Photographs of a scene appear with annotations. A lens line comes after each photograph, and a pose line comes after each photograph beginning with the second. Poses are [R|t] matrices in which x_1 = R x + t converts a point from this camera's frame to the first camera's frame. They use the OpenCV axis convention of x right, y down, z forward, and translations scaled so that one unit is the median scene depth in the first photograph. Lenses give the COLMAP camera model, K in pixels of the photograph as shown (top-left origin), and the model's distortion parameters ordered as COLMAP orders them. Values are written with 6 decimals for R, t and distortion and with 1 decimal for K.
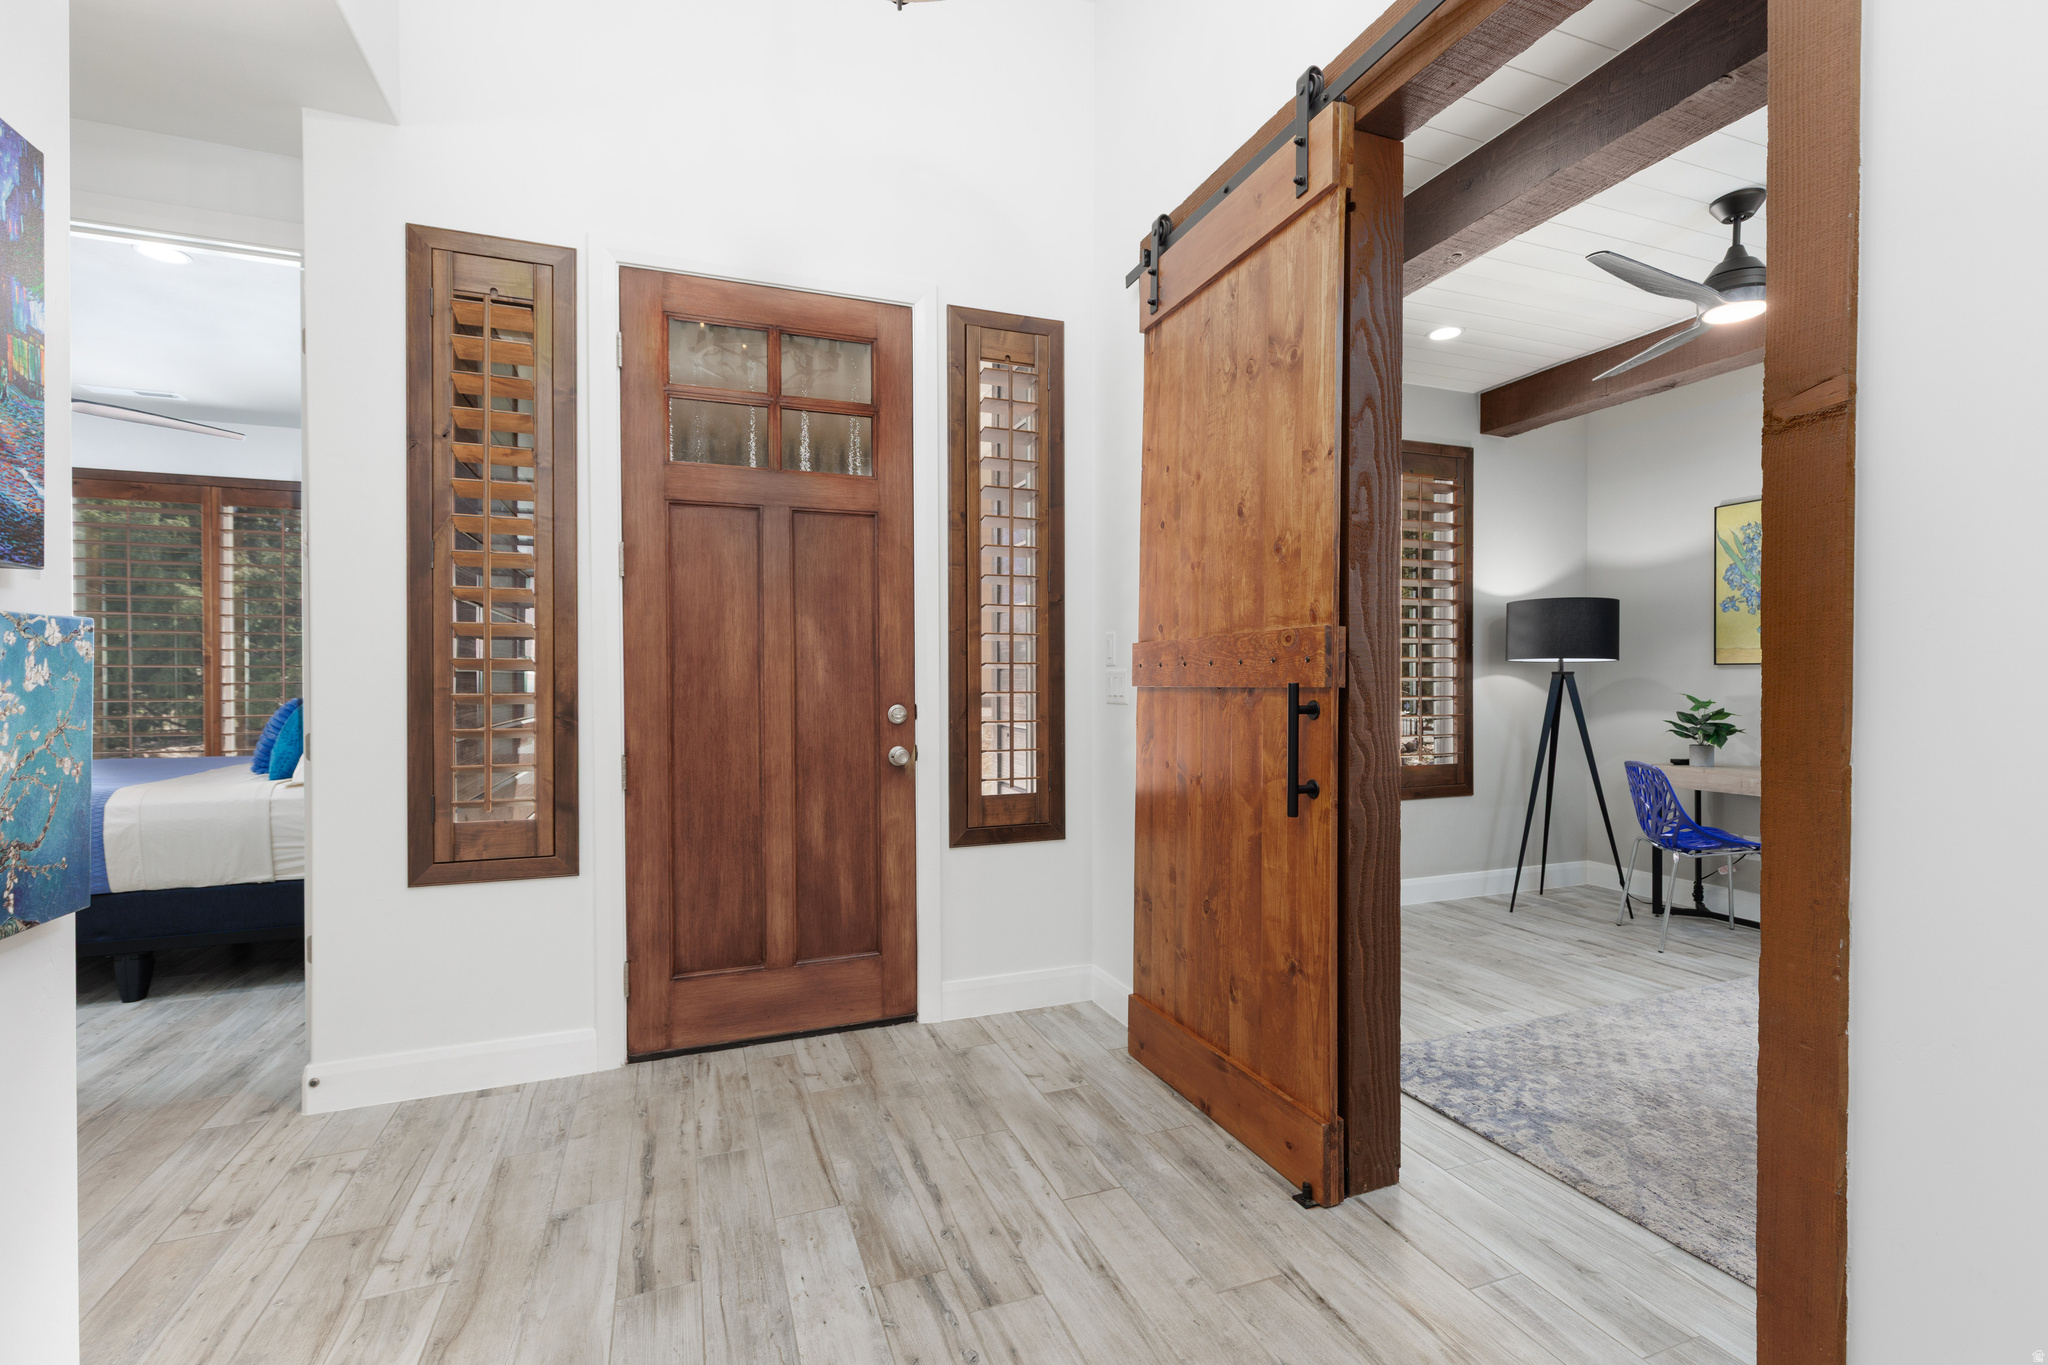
lens RADIAL K [[910.5, 0, 1034.5], [0, 910.5, 683.5], [0, 0, 1]] dist [0.001677, 0.001156]
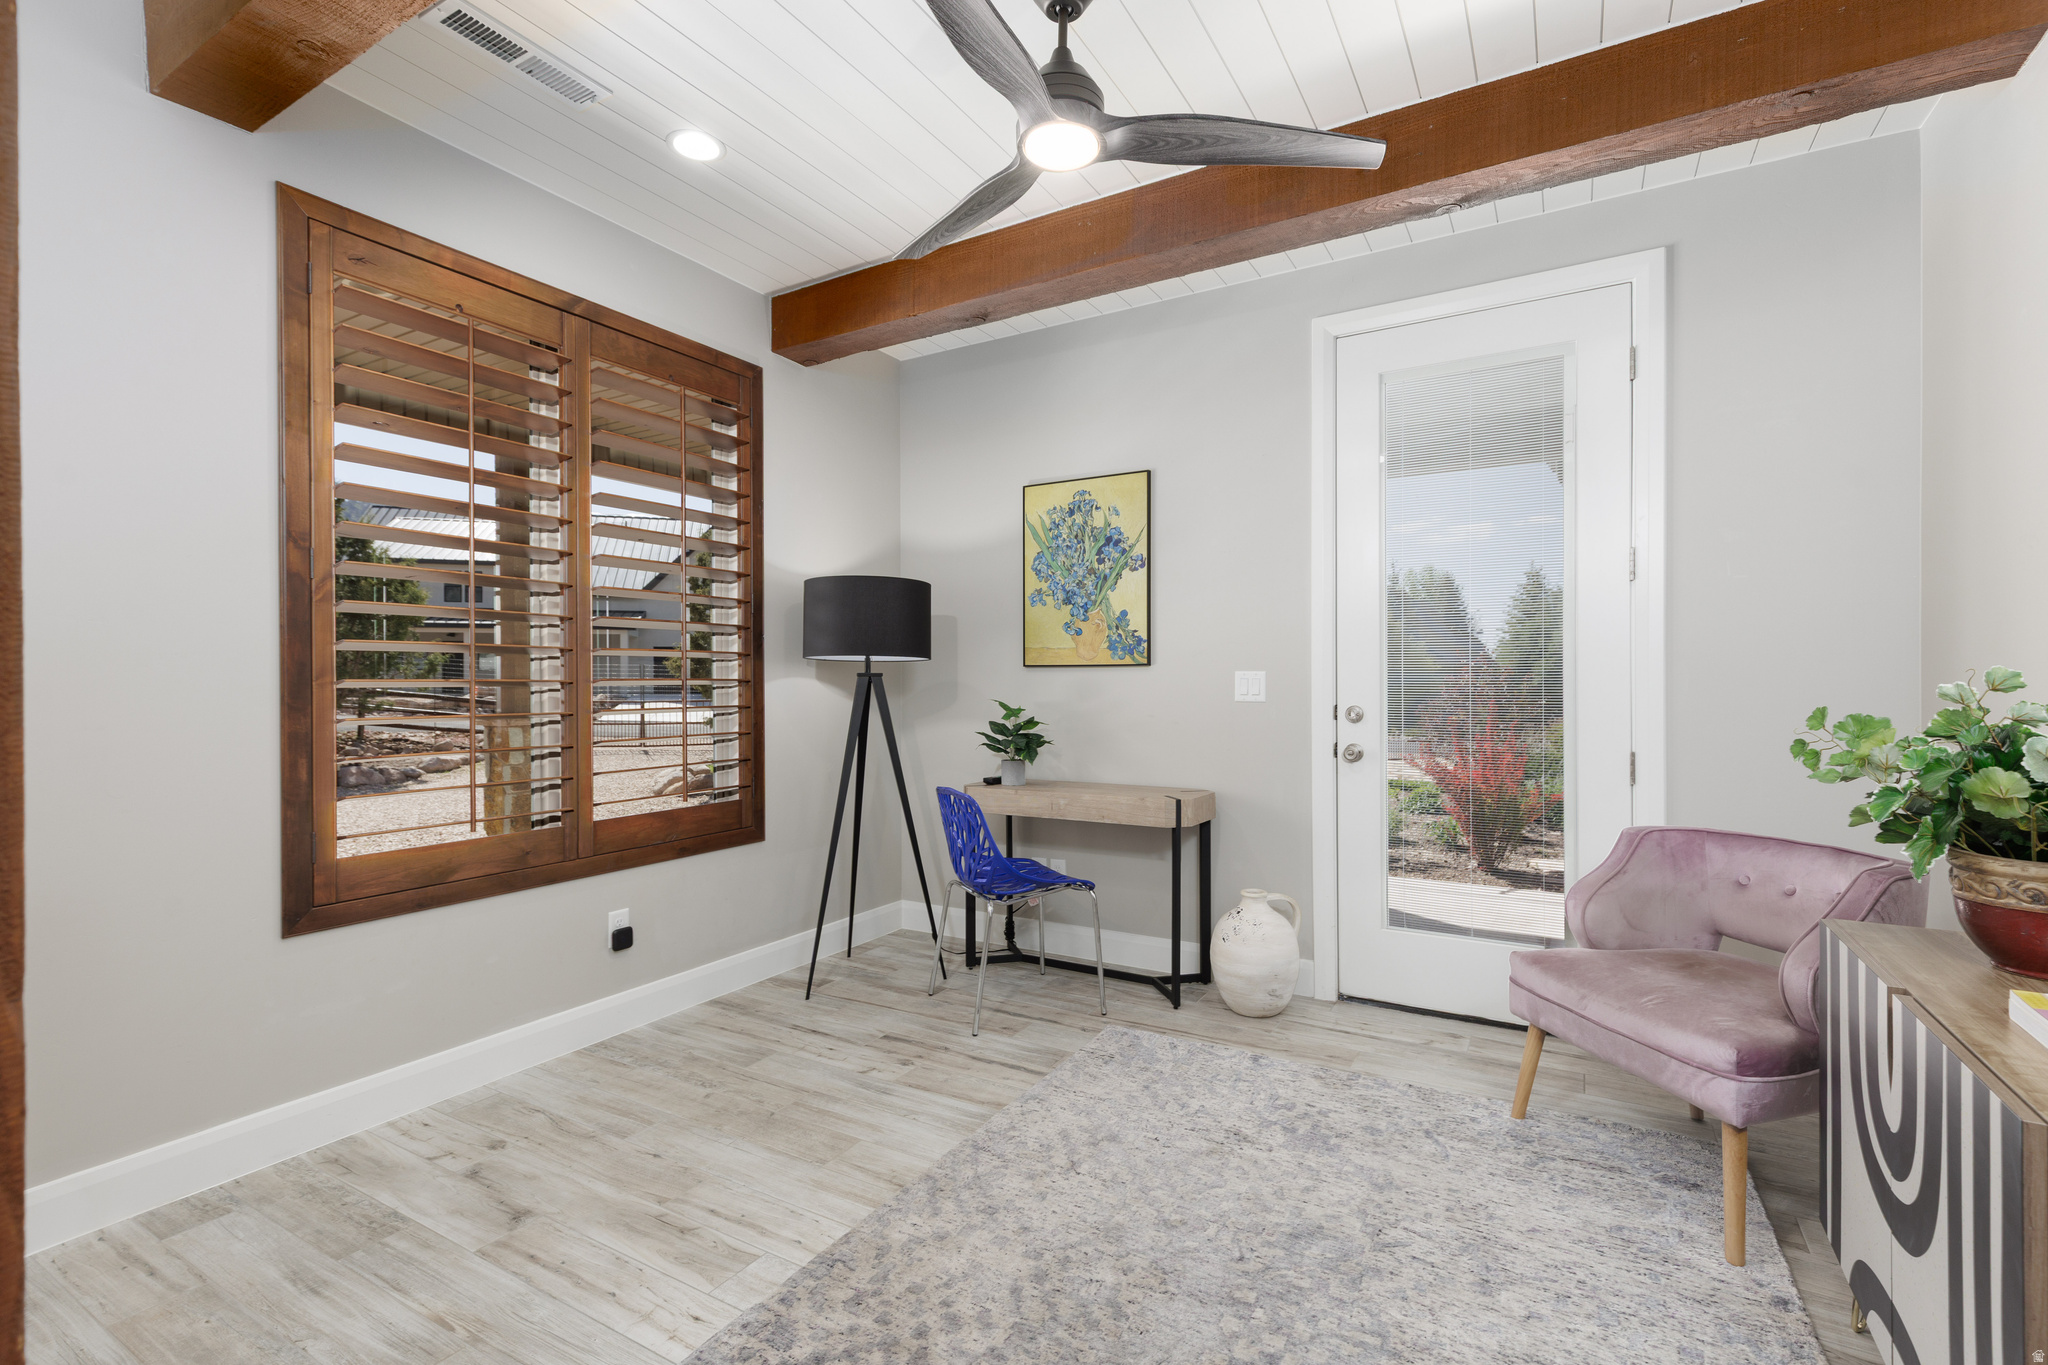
lens RADIAL K [[910.5, 0, 1034.5], [0, 910.5, 683.5], [0, 0, 1]] dist [0.001677, 0.001156]
pose [[0.783264, -0.001576, 0.621687, 0.222756], [0.003418, 0.999993, -0.001771, -0.002651], [-0.621680, 0.003512, 0.783264, 0.326925]]
